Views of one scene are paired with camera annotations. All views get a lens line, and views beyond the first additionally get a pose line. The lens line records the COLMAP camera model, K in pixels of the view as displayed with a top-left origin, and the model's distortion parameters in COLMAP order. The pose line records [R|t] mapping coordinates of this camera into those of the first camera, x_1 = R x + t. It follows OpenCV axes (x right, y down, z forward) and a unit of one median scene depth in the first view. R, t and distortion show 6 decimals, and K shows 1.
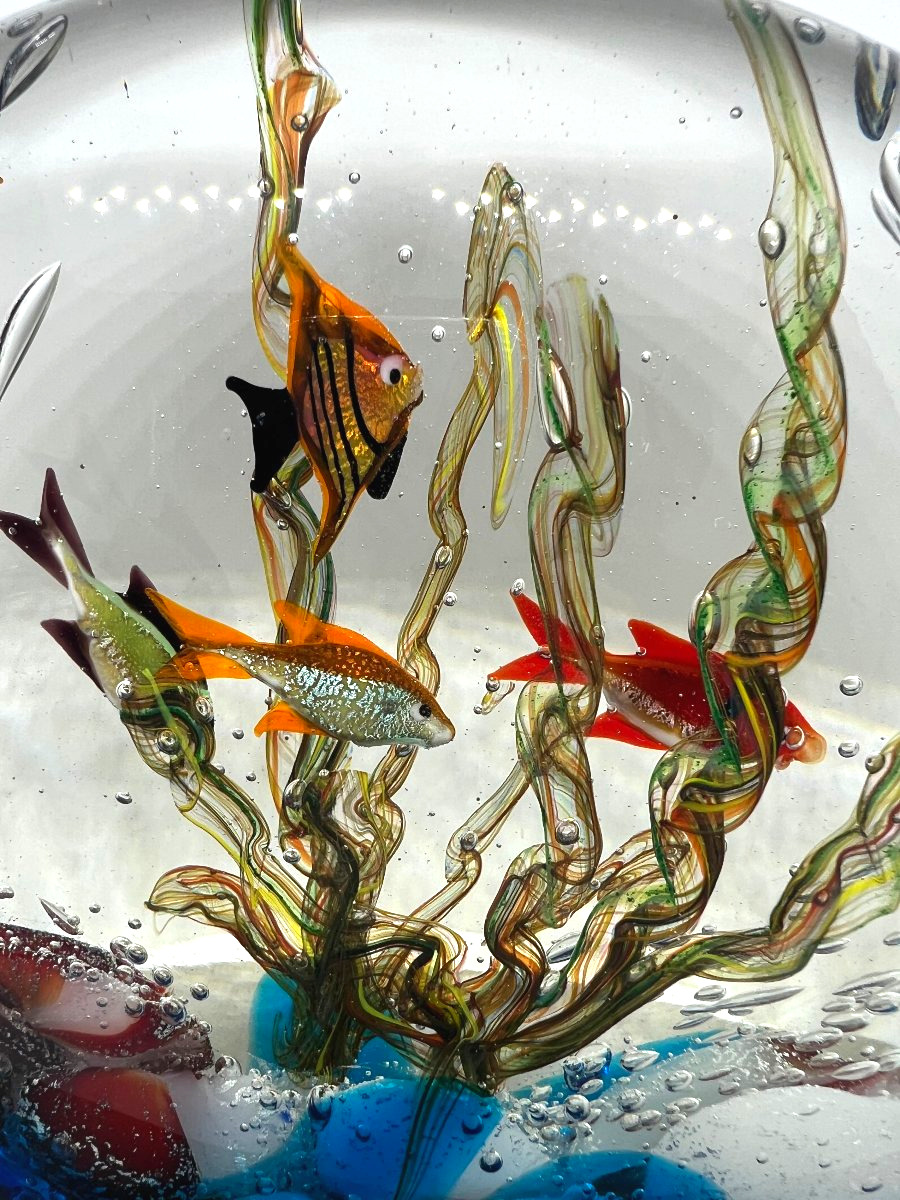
lens RADIAL K [[947.2, 0, 347.5], [0, 947.2, 543.6], [0, 0, 1]] dist [0.027851, -0.067147]
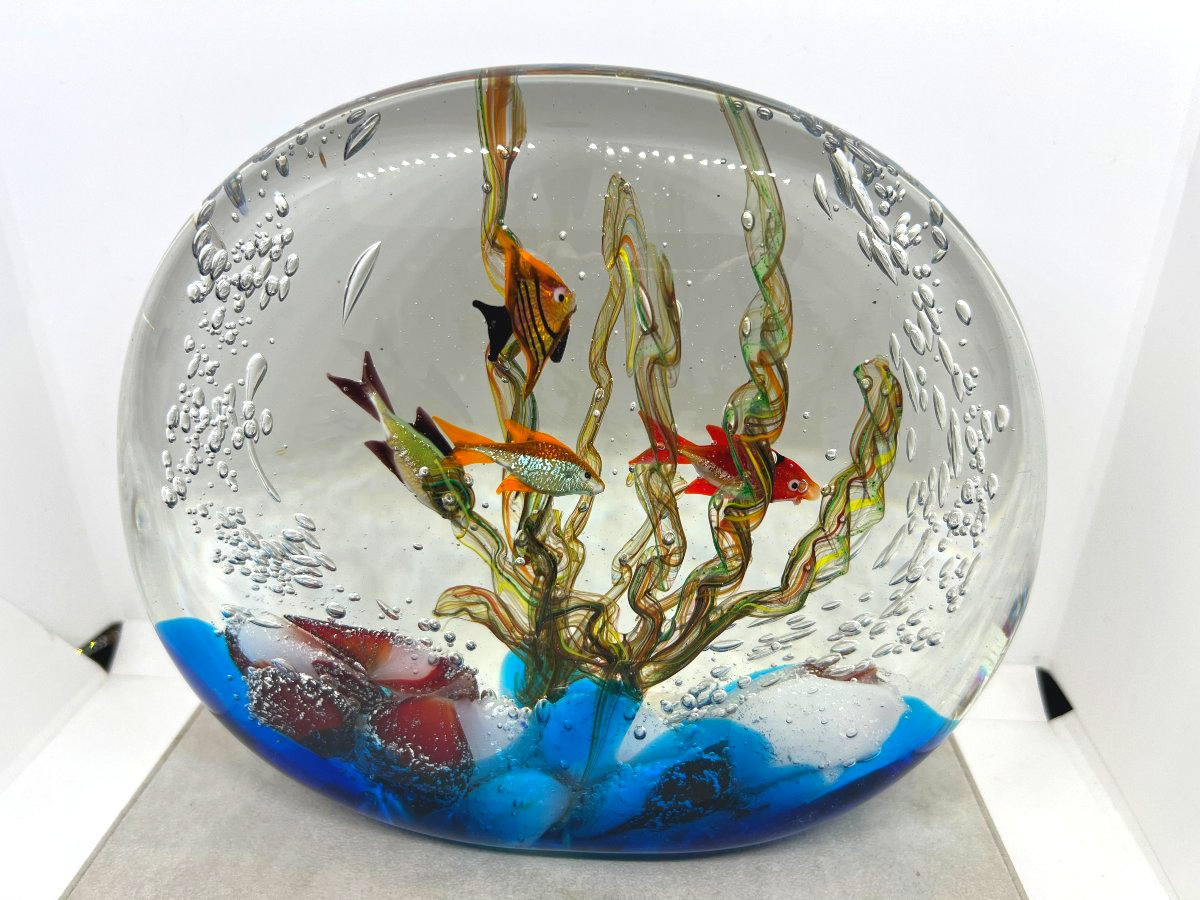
lens RADIAL K [[954.7, 0, 605.3], [0, 954.7, 450.8], [0, 0, 1]] dist [0.079657, -0.282719]
pose [[0.998196, -0.045005, 0.039752, 0.043465], [0.042805, 0.997593, 0.054550, 0.027333], [-0.042111, -0.052750, 0.997719, -0.861281]]
